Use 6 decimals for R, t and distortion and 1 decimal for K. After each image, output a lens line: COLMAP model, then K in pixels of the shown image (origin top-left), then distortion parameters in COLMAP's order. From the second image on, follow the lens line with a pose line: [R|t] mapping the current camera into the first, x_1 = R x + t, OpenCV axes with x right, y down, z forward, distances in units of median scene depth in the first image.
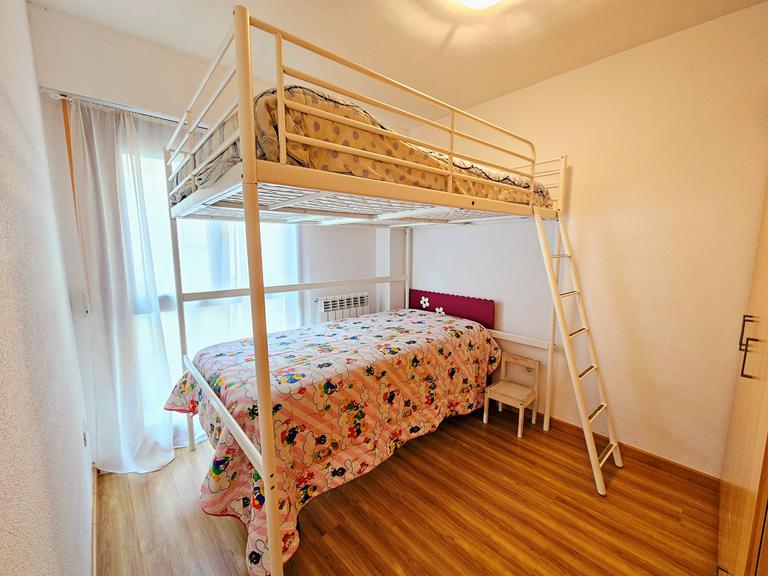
lens RADIAL K [[316.2, 0, 377.8], [0, 316.2, 288.3], [0, 0, 1]] dist [-0.000448, -0.000223]
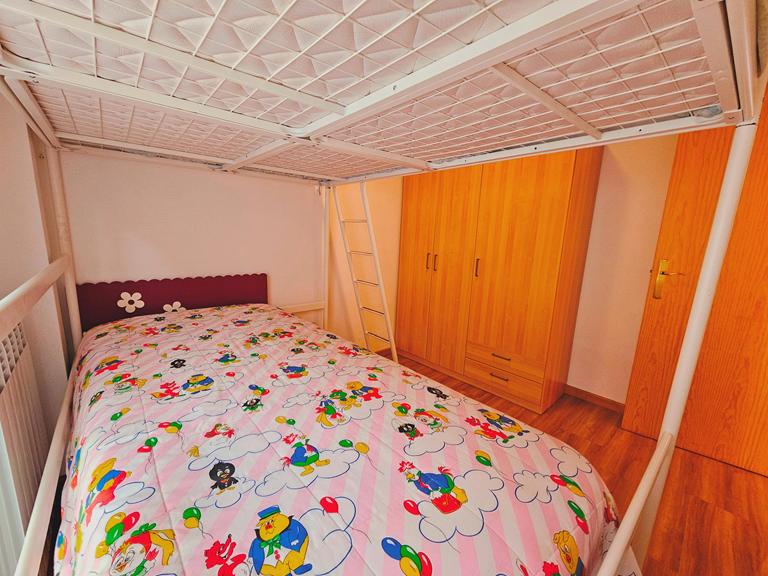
lens RADIAL K [[316.2, 0, 377.8], [0, 316.2, 288.3], [0, 0, 1]] dist [-0.000448, -0.000223]
pose [[0.007197, -0.177070, 0.984172, -0.511852], [0.093946, 0.979964, 0.175626, -0.046475], [-0.995551, 0.091195, 0.023688, 0.764426]]
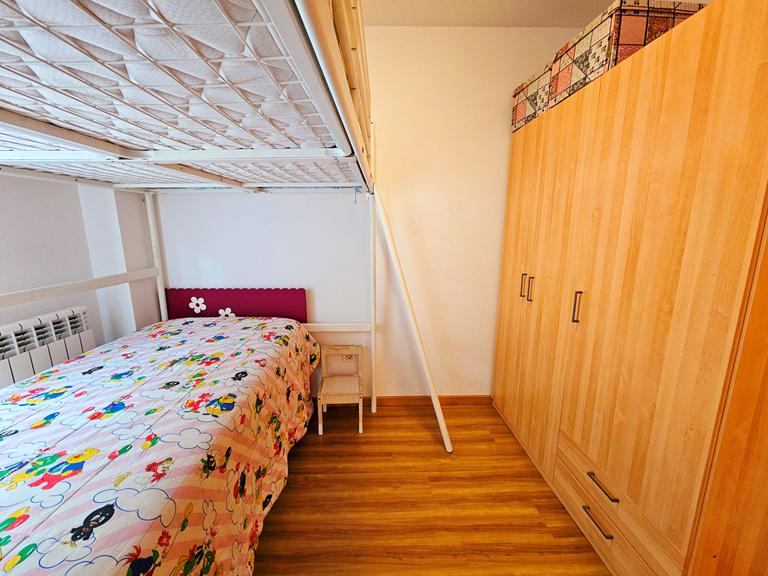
lens RADIAL K [[314.7, 0, 377.6], [0, 314.7, 289.4], [0, 0, 1]] dist [0.002337, 0.000694]
pose [[0.655513, -0.145382, 0.741057, -0.131935], [0.100267, 0.989362, 0.105402, -0.029802], [-0.748498, 0.005211, 0.663117, 0.343377]]
